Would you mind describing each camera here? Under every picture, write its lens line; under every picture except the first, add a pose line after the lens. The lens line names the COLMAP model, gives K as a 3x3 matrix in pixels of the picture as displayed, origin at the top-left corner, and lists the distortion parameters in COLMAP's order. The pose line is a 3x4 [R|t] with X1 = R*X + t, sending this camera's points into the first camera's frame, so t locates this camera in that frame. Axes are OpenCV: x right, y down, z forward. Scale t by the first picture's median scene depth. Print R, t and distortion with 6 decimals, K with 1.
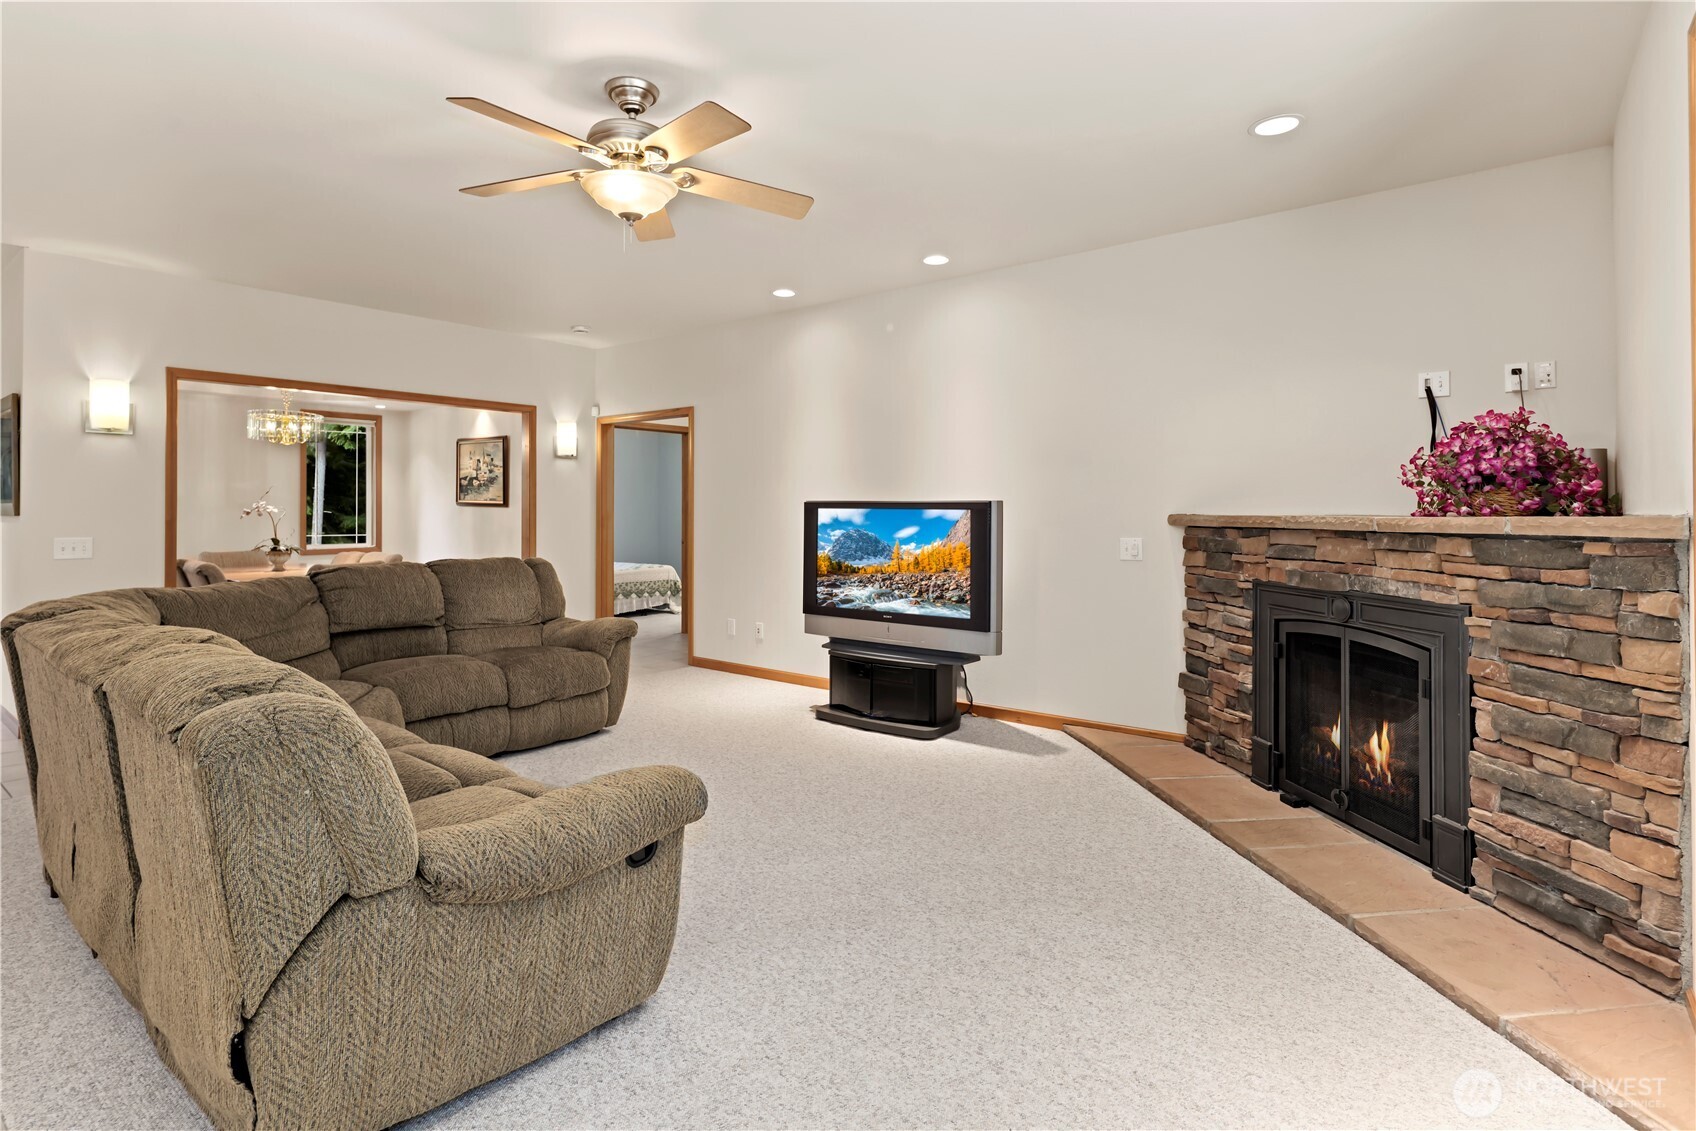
lens RADIAL K [[827.8, 0, 843.2], [0, 827.8, 497.6], [0, 0, 1]] dist [0.001909, -0.000170]
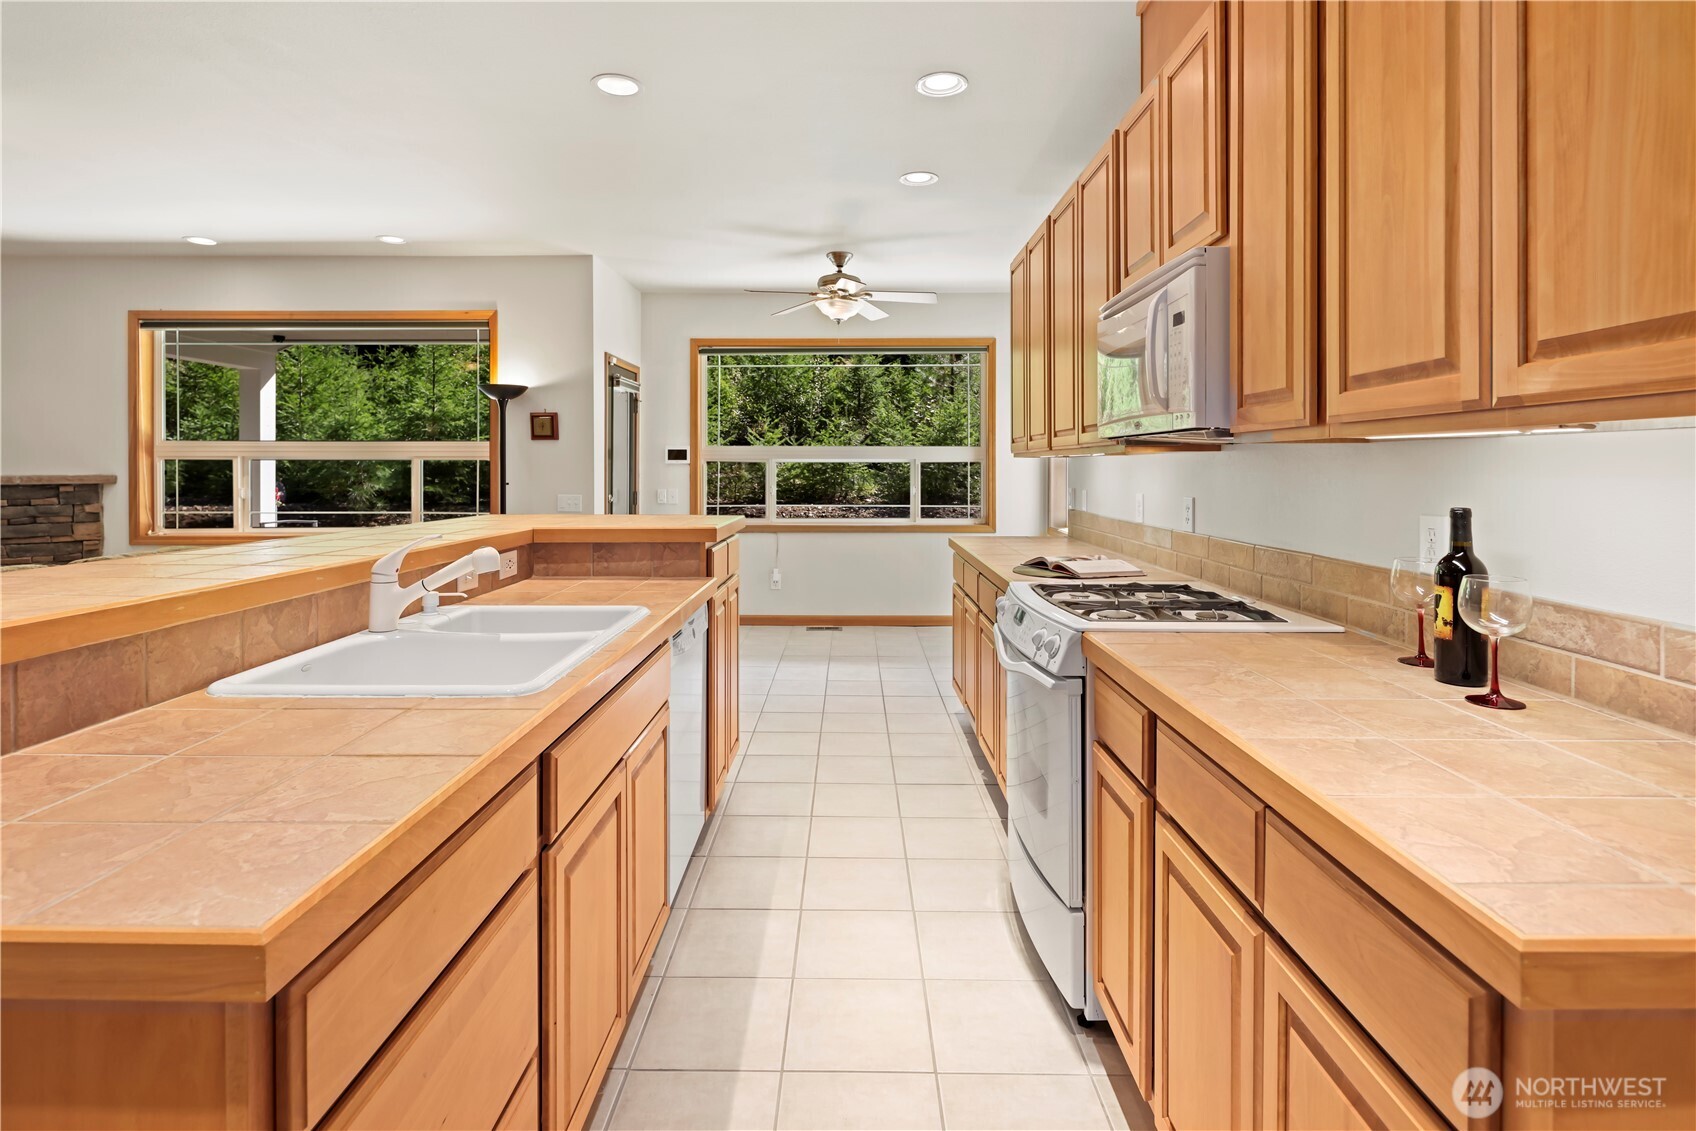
lens RADIAL K [[835.7, 0, 846.6], [0, 835.7, 472.9], [0, 0, 1]] dist [0.001183, -0.002134]
pose [[-0.612160, -0.004001, 0.790724, -0.762903], [-0.010862, 0.999935, -0.003350, -0.000645], [-0.790659, -0.010639, -0.612164, 0.210902]]
